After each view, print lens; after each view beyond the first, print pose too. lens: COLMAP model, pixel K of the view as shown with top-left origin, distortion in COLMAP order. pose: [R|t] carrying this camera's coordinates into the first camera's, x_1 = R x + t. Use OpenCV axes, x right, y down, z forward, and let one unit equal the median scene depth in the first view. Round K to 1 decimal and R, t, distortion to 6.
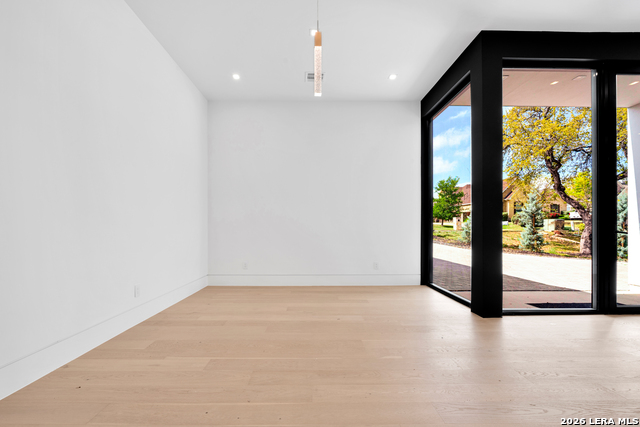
lens RADIAL K [[284.5, 0, 313.1], [0, 284.5, 227.3], [0, 0, 1]] dist [-0.012332, -0.000124]
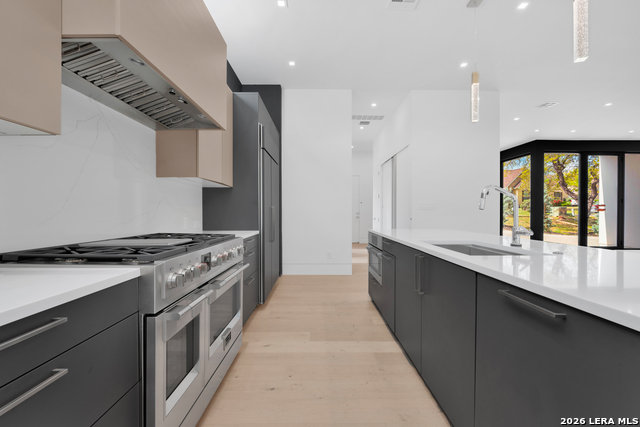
lens RADIAL K [[284.5, 0, 320.1], [0, 284.5, 215.0], [0, 0, 1]] dist [-0.012332, -0.000124]
pose [[0.999944, -0.000160, 0.010584, -0.273653], [0.000062, 0.999958, 0.009181, -0.004871], [-0.010585, -0.009180, 0.999902, -0.304127]]
